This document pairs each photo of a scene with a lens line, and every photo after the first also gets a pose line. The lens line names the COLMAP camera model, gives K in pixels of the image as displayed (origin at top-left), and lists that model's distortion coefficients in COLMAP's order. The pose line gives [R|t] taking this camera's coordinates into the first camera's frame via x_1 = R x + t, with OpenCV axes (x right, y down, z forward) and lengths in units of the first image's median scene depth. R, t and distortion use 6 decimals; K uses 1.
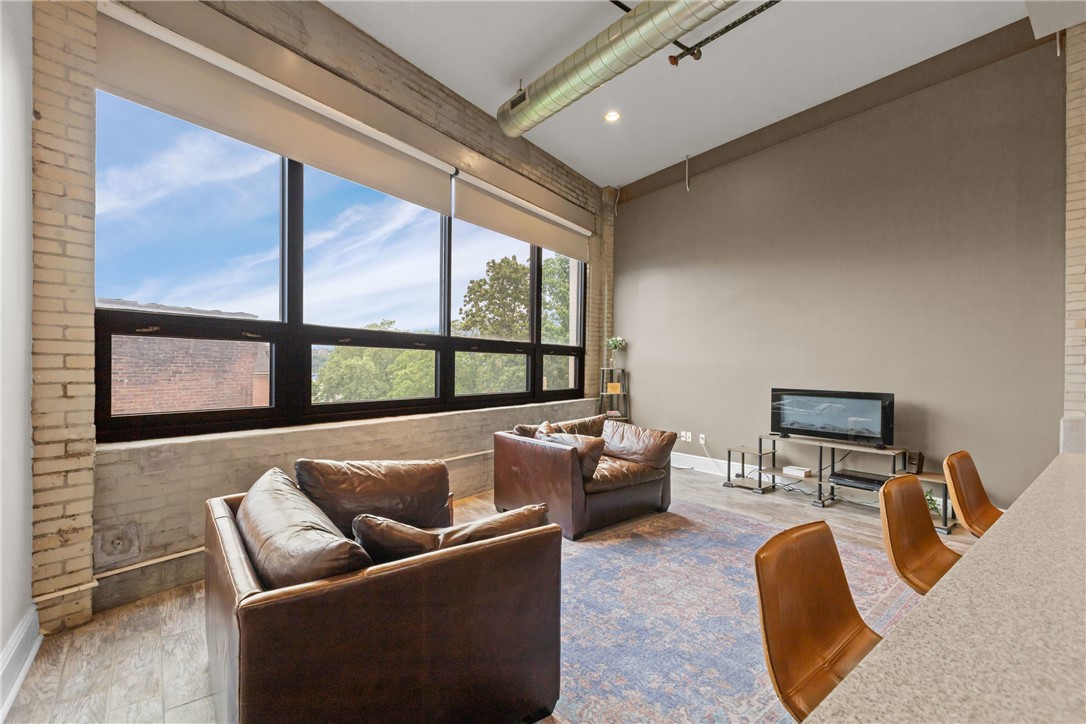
lens RADIAL K [[488.2, 0, 546.3], [0, 488.2, 368.4], [0, 0, 1]] dist [0.000907, 0.000036]
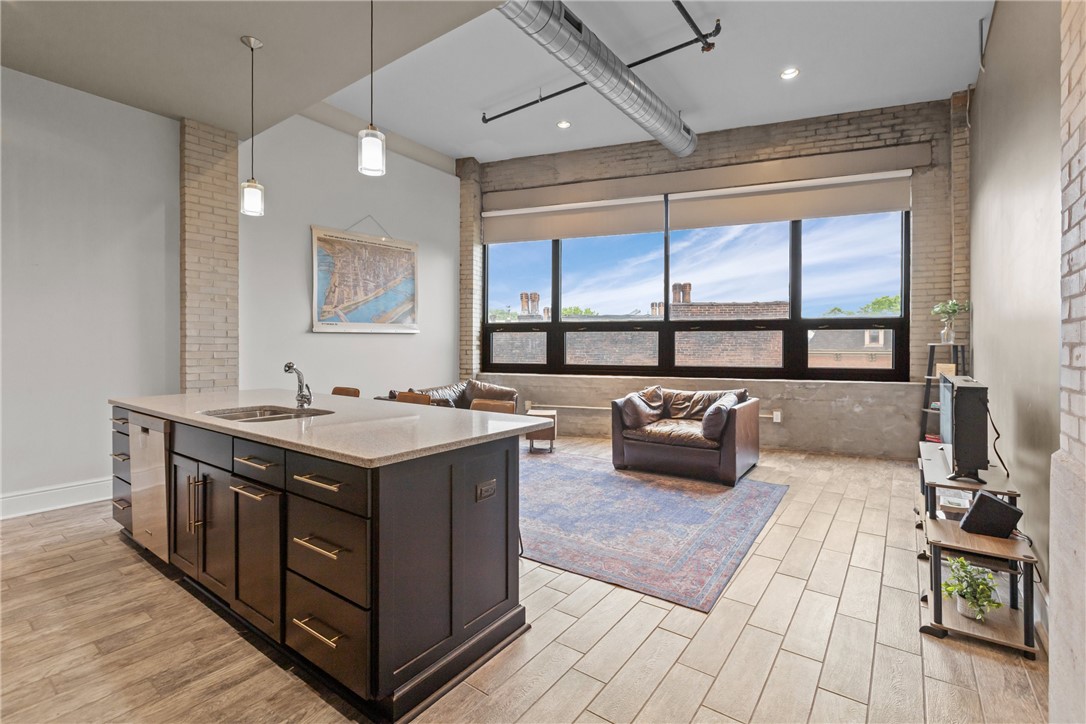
lens RADIAL K [[488.2, 0, 551.8], [0, 488.2, 344.2], [0, 0, 1]] dist [0.000907, 0.000036]
pose [[0.259863, -0.008648, -0.965607, 1.011147], [0.000317, 0.999961, -0.008870, 0.010083], [0.965645, 0.001999, 0.259855, 0.350701]]
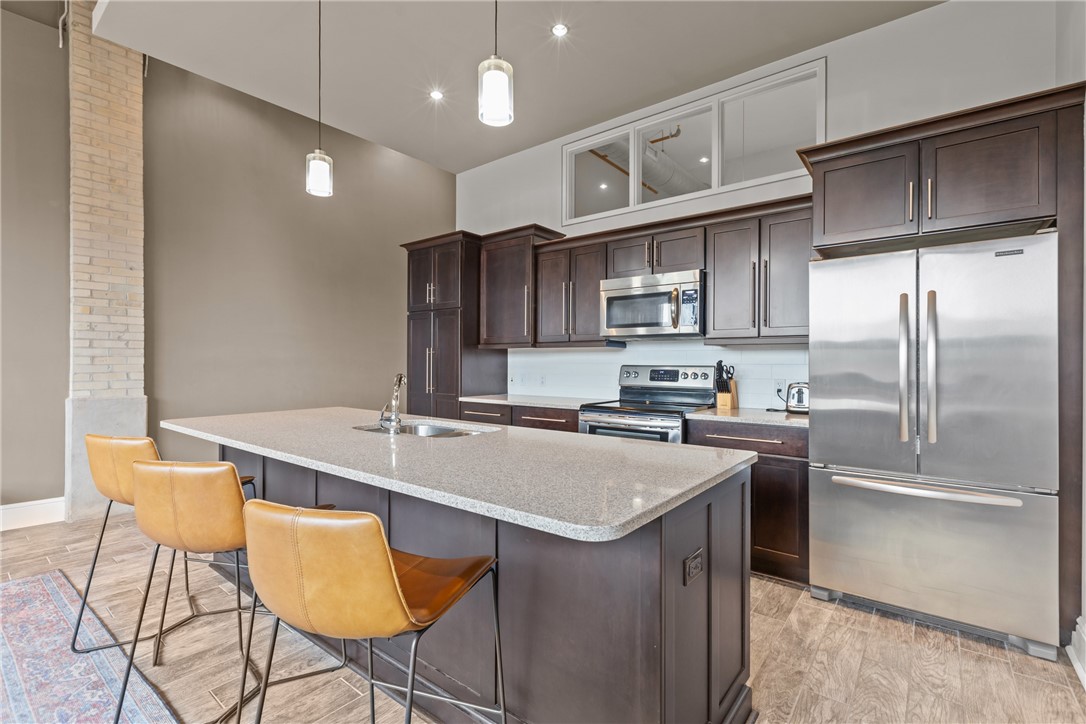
lens RADIAL K [[488.2, 0, 547.7], [0, 488.2, 363.8], [0, 0, 1]] dist [0.000907, 0.000036]
pose [[-0.213579, -0.009631, 0.976878, -0.137463], [-0.003564, 0.999952, 0.009079, 0.010850], [-0.976919, -0.001542, -0.213603, 0.165847]]
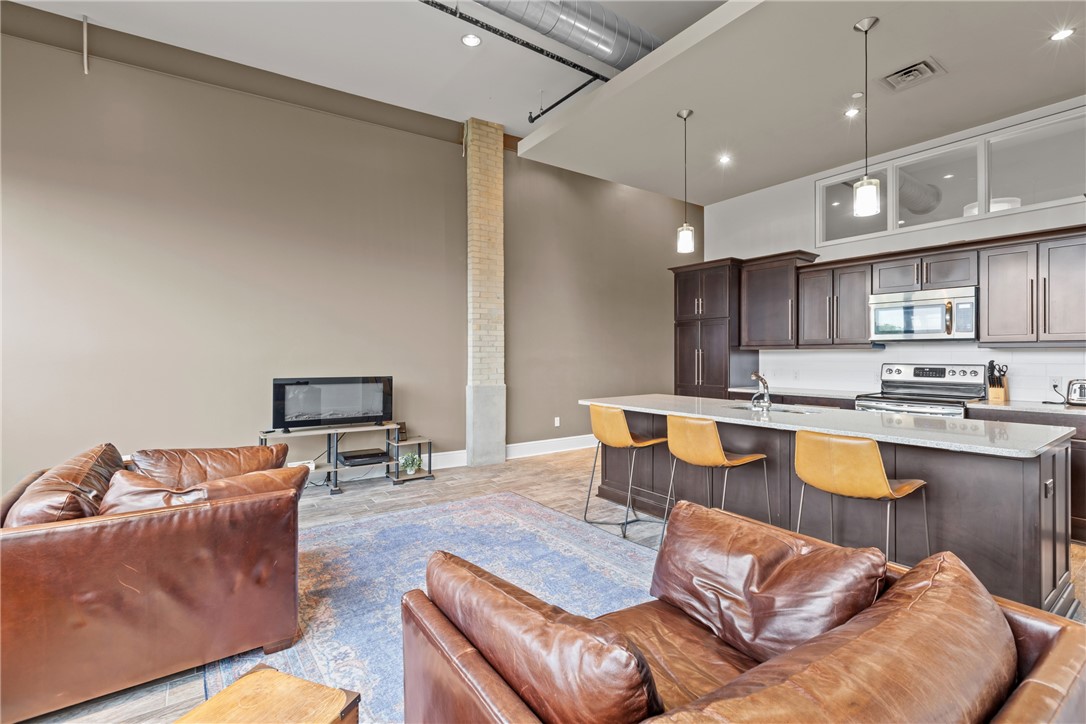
lens RADIAL K [[488.2, 0, 547.8], [0, 488.2, 355.2], [0, 0, 1]] dist [0.000907, 0.000036]
pose [[0.062634, -0.007282, 0.998010, -0.392014], [0.003375, 0.999969, 0.007084, -0.005963], [-0.998031, 0.002925, 0.062657, 0.484622]]
